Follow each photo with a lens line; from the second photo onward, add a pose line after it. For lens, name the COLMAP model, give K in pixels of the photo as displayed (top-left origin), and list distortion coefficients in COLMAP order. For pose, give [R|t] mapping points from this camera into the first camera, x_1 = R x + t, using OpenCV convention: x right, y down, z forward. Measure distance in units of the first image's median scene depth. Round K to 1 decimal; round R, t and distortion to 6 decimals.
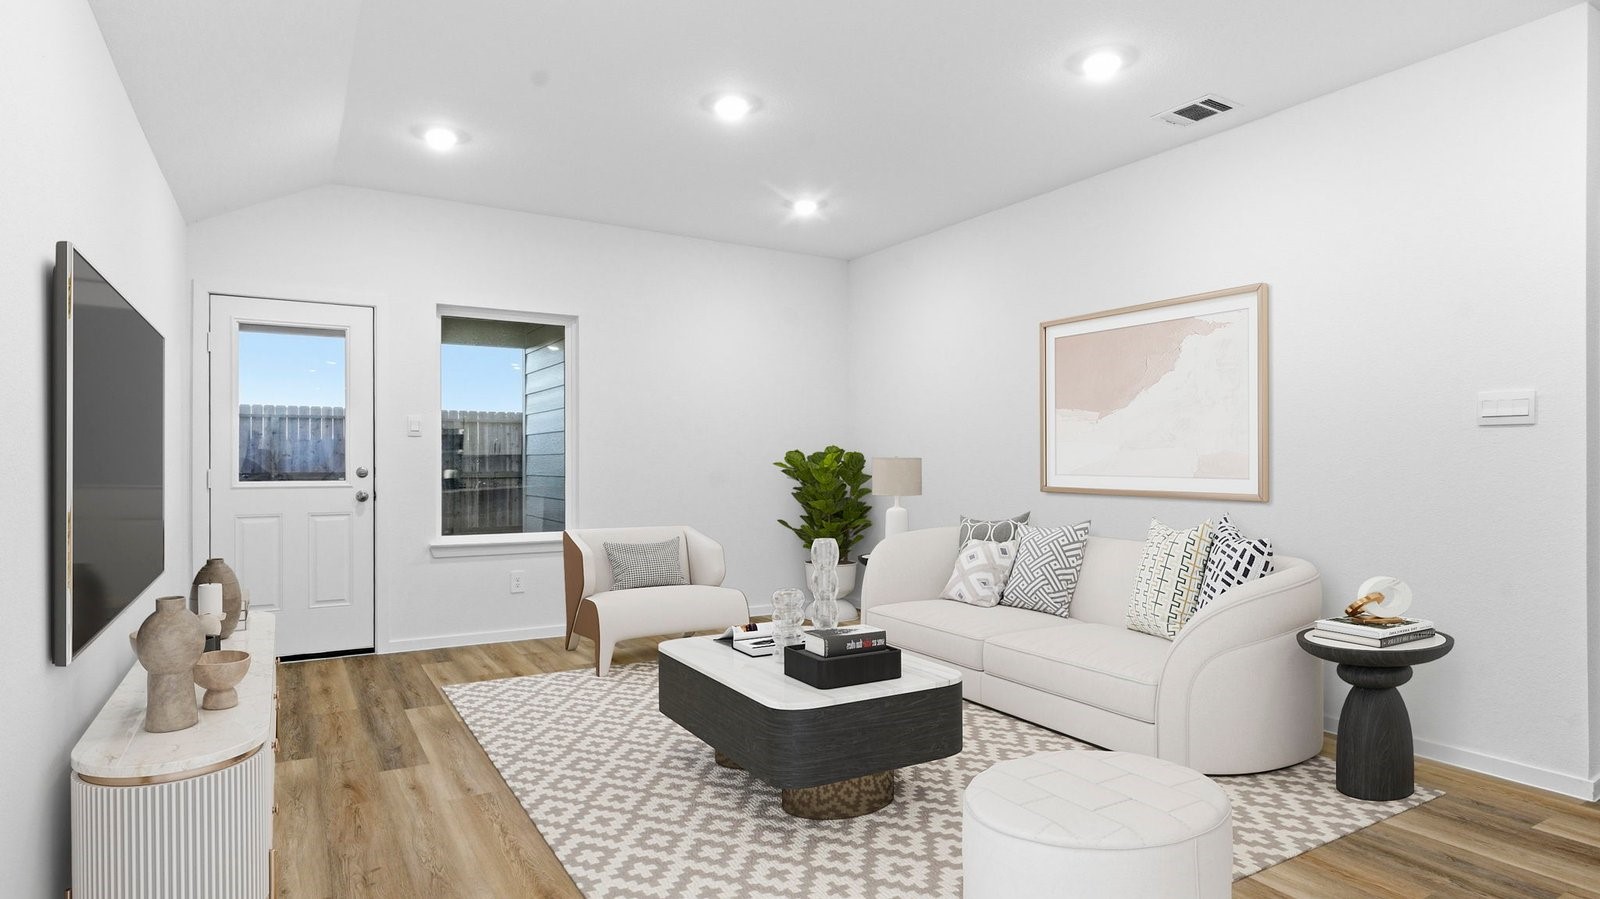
lens RADIAL K [[769.5, 0, 800.0], [0, 769.5, 449.5], [0, 0, 1]] dist [0.049903, 0.000377]
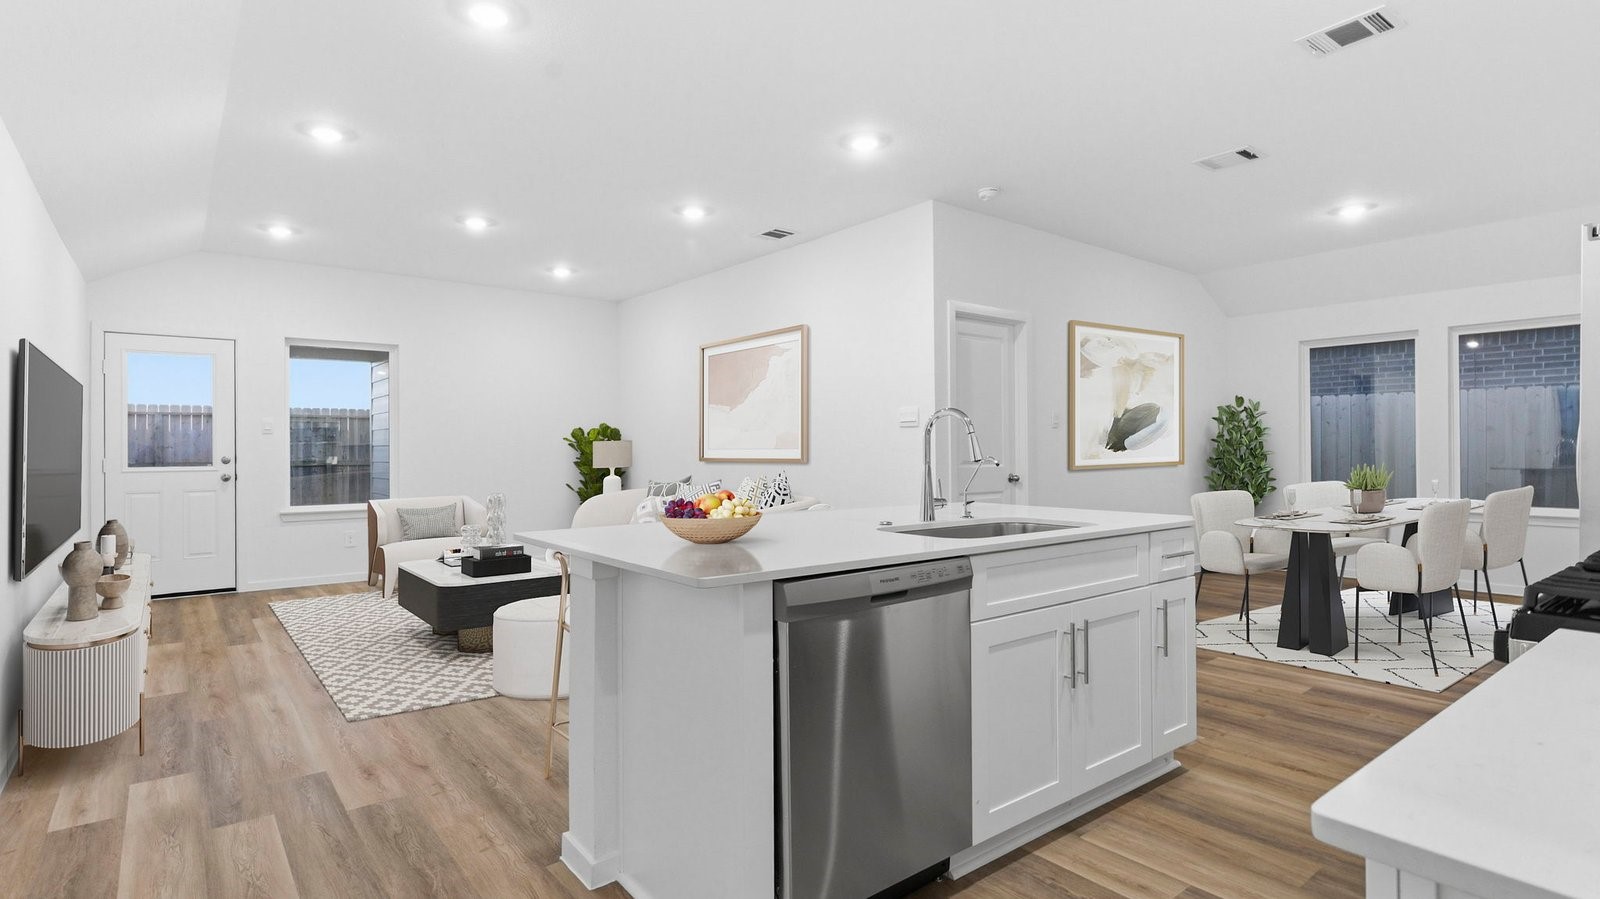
lens RADIAL K [[787.1, 0, 797.9], [0, 787.1, 387.7], [0, 0, 1]] dist [-0.000977, -0.000427]
pose [[0.997791, -0.018995, 0.063660, 0.433572], [0.022529, 0.998217, -0.055267, 0.001914], [-0.062497, 0.056579, 0.996440, -0.538263]]
